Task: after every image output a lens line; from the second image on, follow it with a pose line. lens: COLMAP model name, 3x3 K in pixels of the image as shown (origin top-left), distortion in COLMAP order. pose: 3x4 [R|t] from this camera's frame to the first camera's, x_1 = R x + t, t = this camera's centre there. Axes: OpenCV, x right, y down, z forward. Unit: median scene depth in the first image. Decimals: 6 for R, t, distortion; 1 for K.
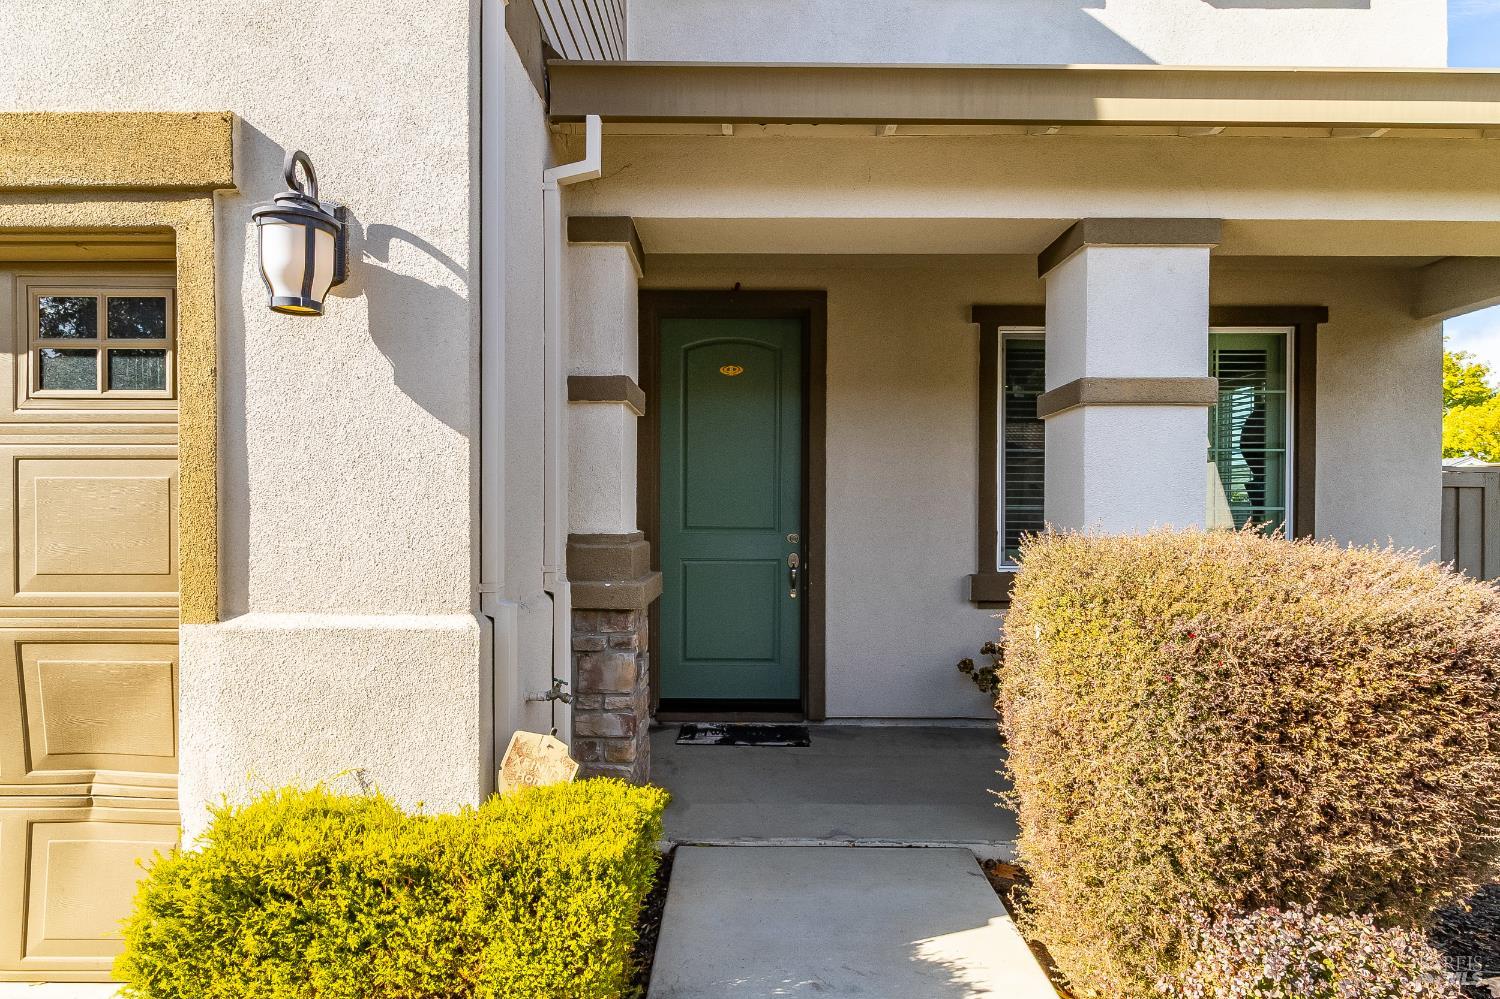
lens RADIAL K [[885.2, 0, 727.6], [0, 885.2, 543.8], [0, 0, 1]] dist [-0.039318, -0.000161]
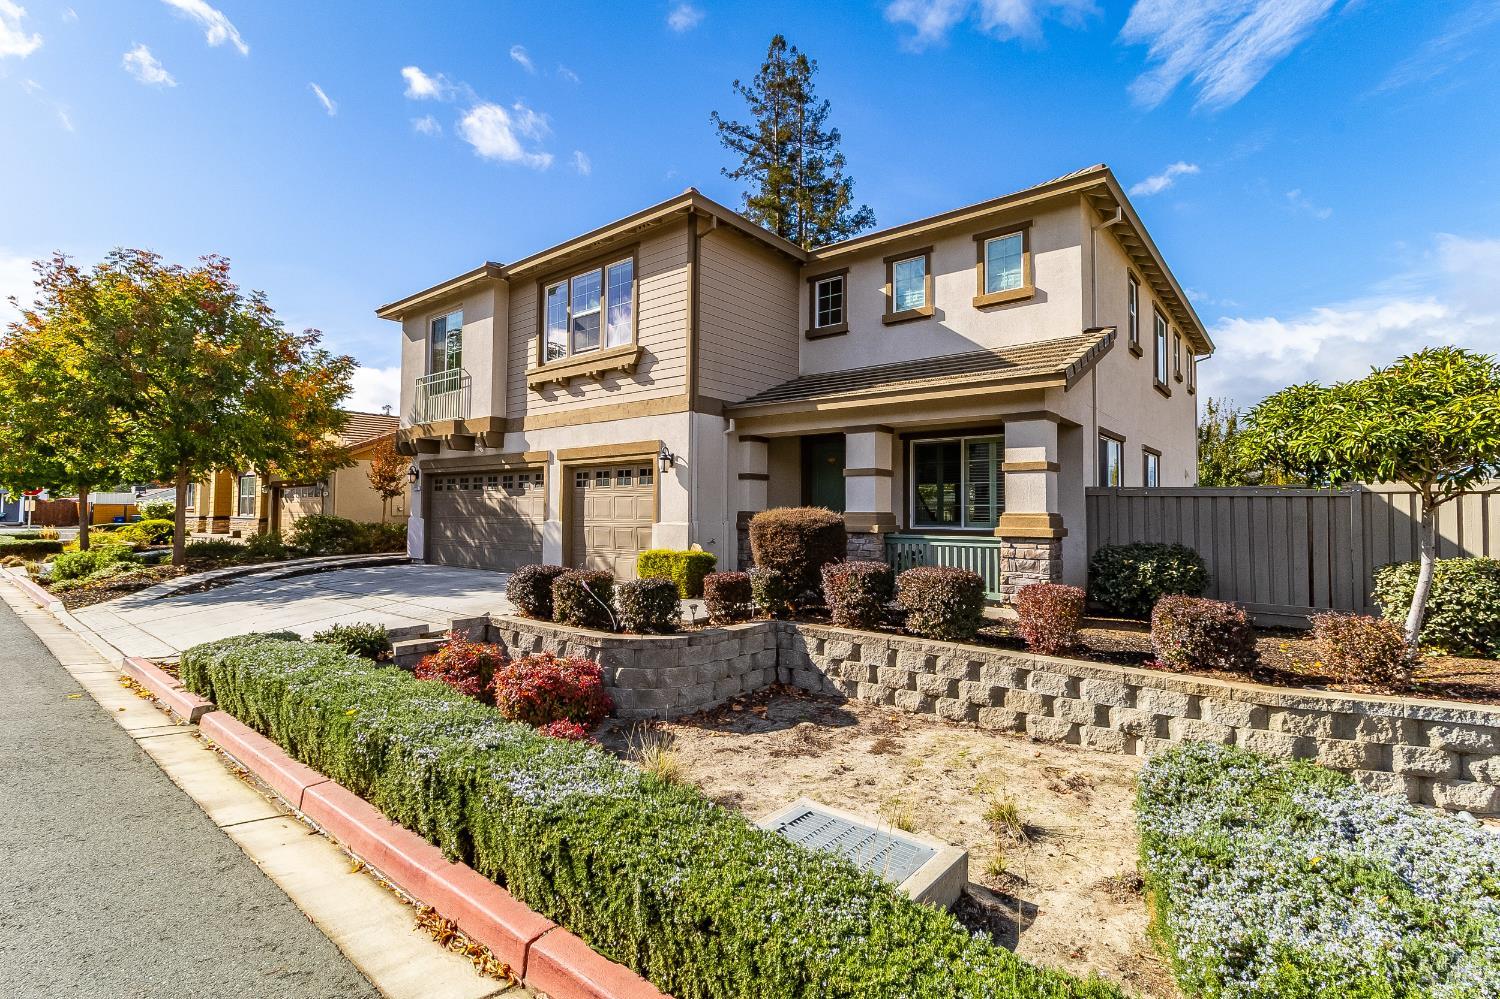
lens RADIAL K [[690.1, 0, 753.5], [0, 690.1, 491.3], [0, 0, 1]] dist [-0.005737, -0.000725]
pose [[0.790397, -0.015348, -0.612402, 1.899940], [-0.029453, 0.997578, -0.063016, 0.101654], [0.611886, 0.067845, 0.788031, -1.560926]]
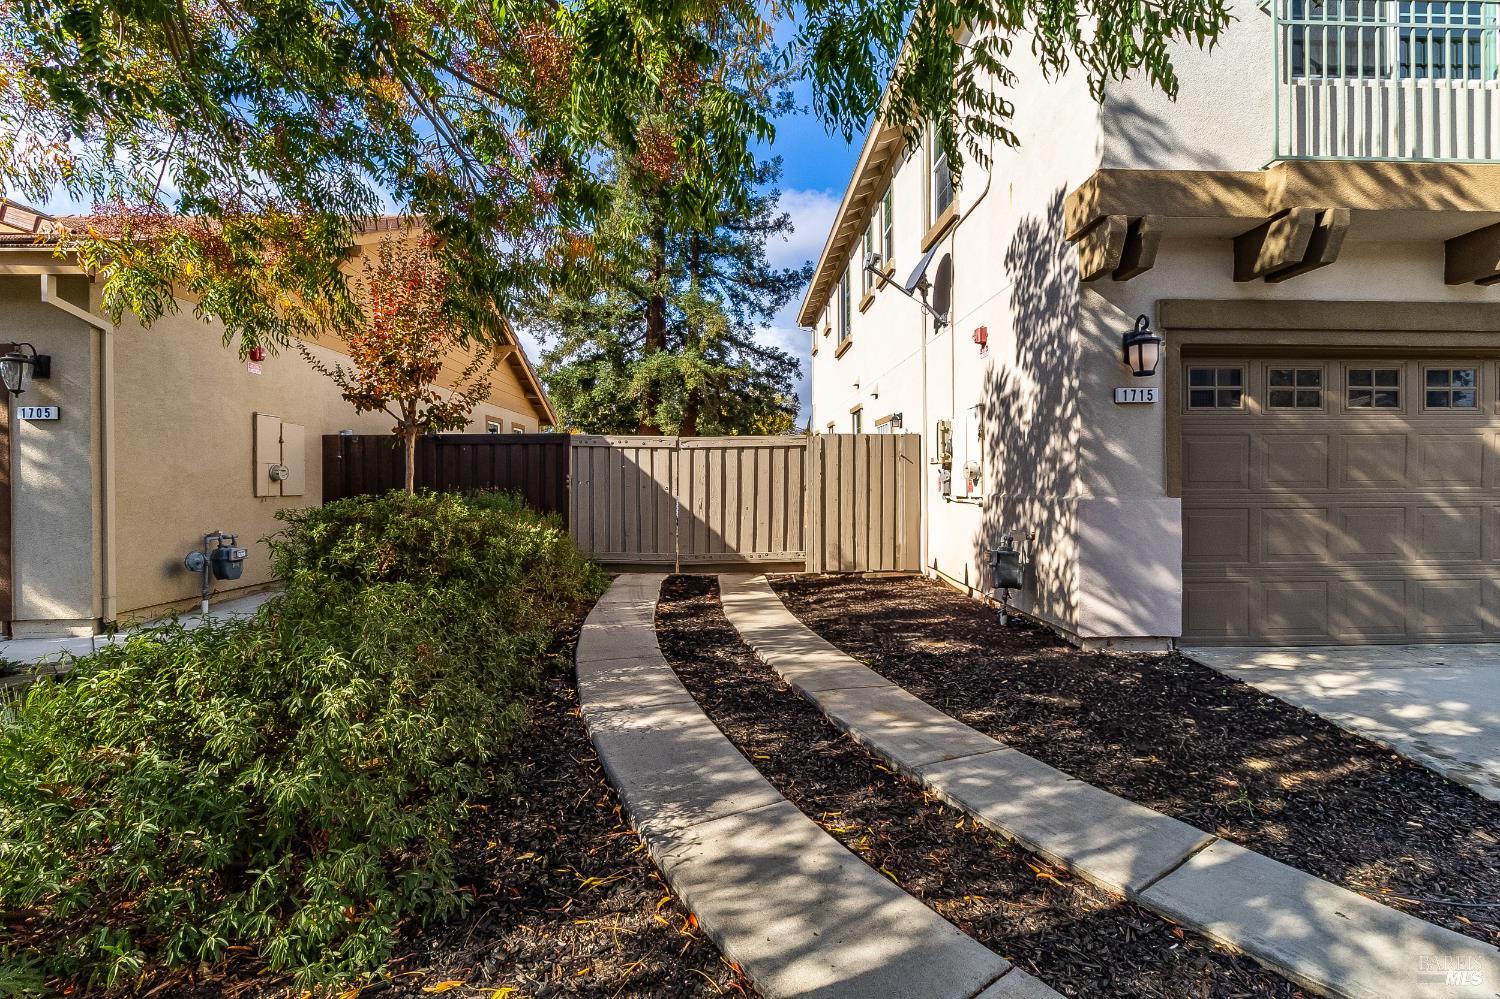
lens RADIAL K [[690.1, 0, 753.5], [0, 690.1, 491.3], [0, 0, 1]] dist [-0.005737, -0.000725]
pose [[0.998769, -0.009036, 0.048779, -3.541479], [0.010101, 0.999715, -0.021627, 0.059430], [-0.048569, 0.022093, 0.998575, -0.561789]]
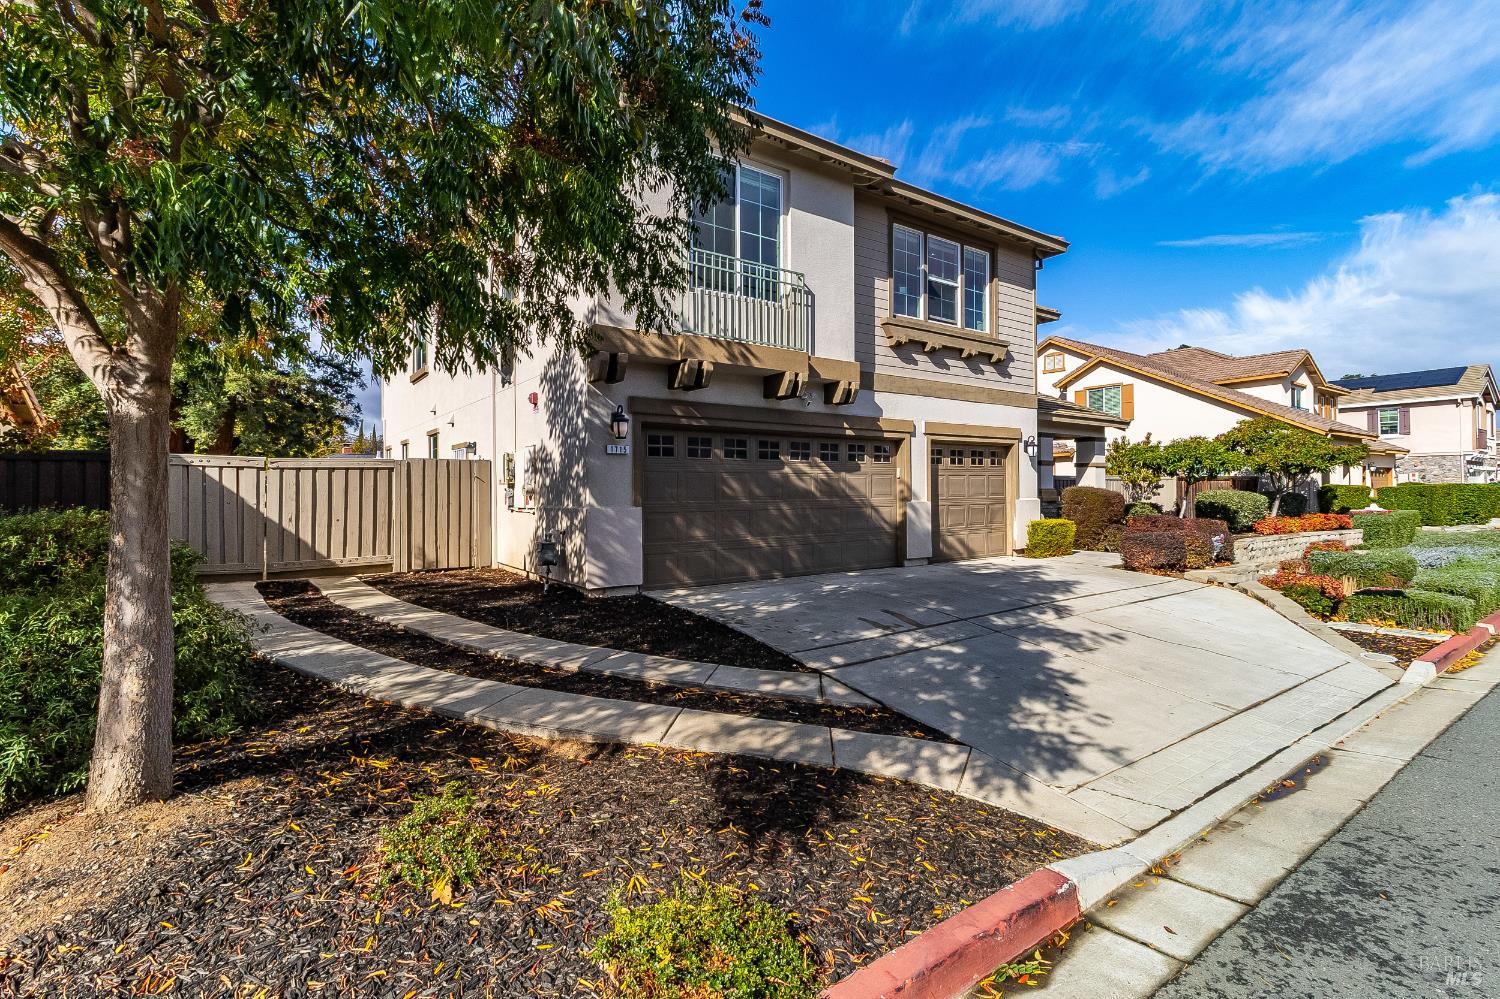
lens RADIAL K [[690.1, 0, 753.5], [0, 690.1, 491.3], [0, 0, 1]] dist [-0.005737, -0.000725]
pose [[0.796800, -0.008116, 0.604189, -3.793387], [0.029500, 0.999240, -0.025481, 0.070091], [-0.603523, 0.038127, 0.796434, -1.431435]]
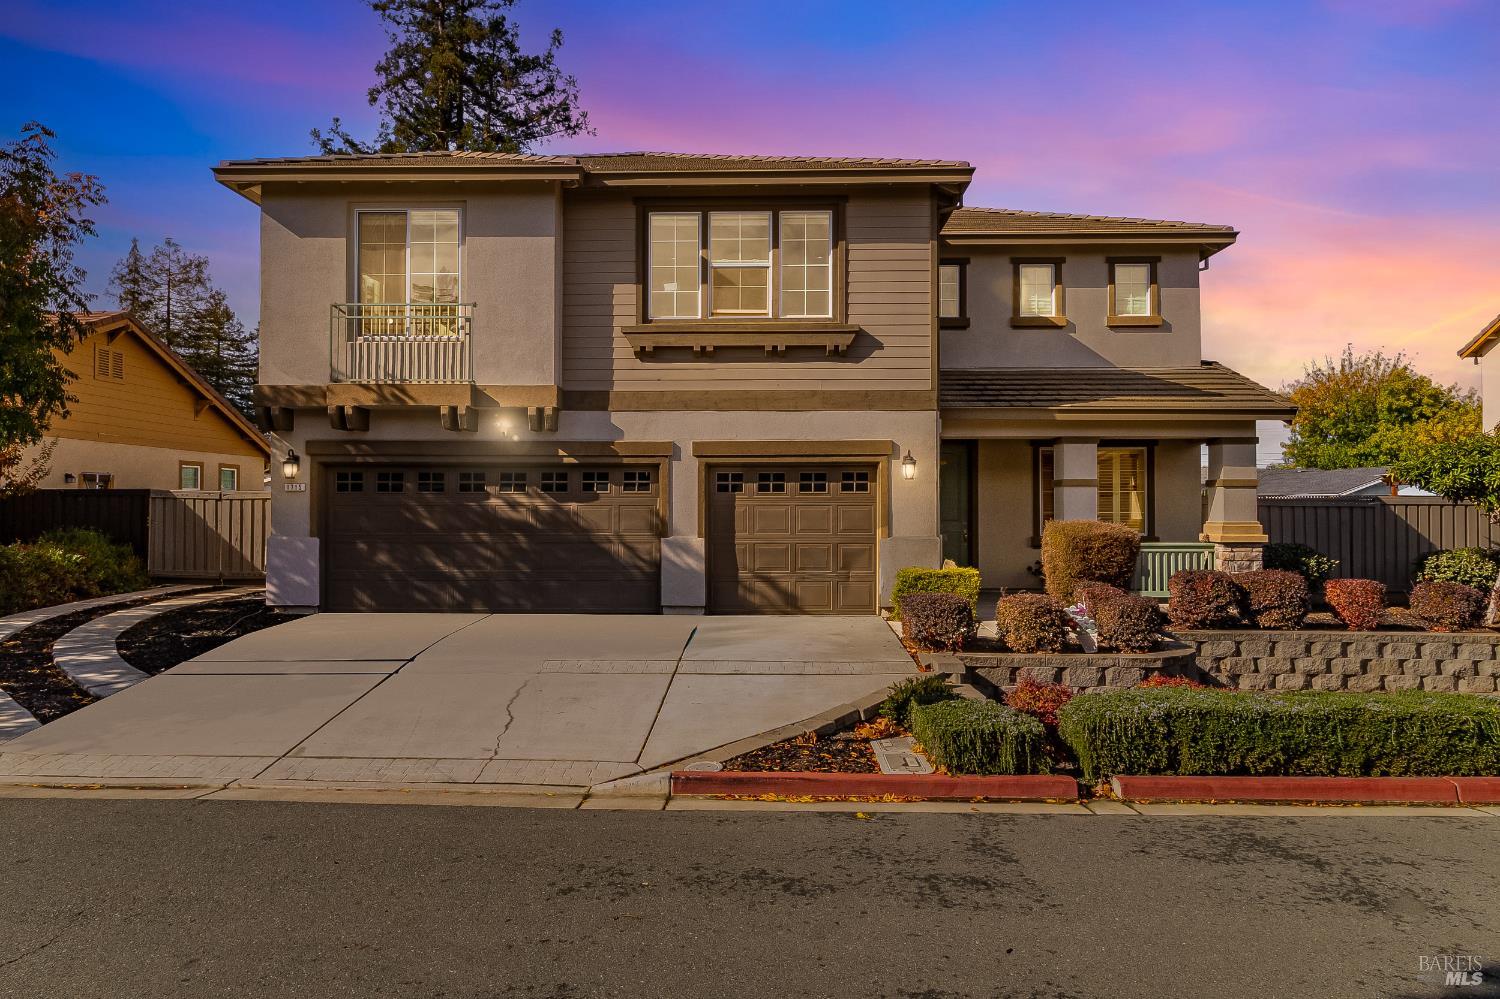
lens RADIAL K [[935.8, 0, 750.0], [0, 935.8, 499.5], [0, 0, 1]] dist [-0.000742, -0.000783]
pose [[0.999996, -0.001392, -0.002316, -0.926034], [0.001292, 0.999090, -0.042621, 0.065903], [0.002373, 0.042618, 0.999089, -3.005891]]
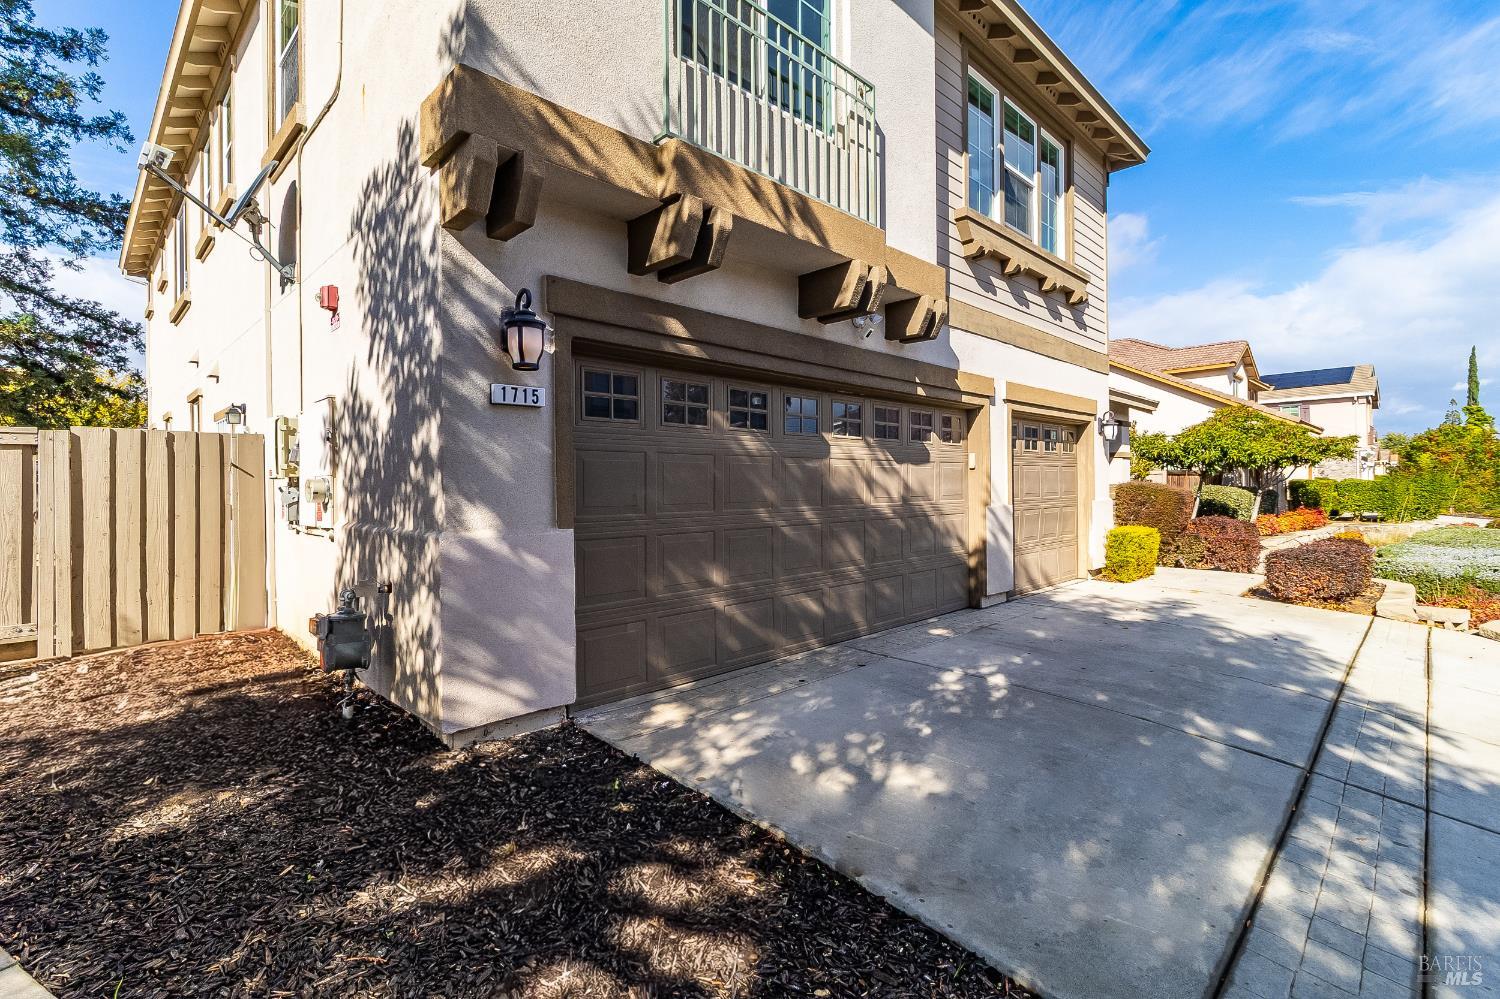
lens RADIAL K [[690.1, 0, 753.5], [0, 690.1, 491.3], [0, 0, 1]] dist [-0.005737, -0.000725]
pose [[0.692225, -0.013781, 0.721551, -3.235115], [0.036319, 0.999216, -0.015759, 0.021851], [-0.720768, 0.037114, 0.692182, -0.220388]]
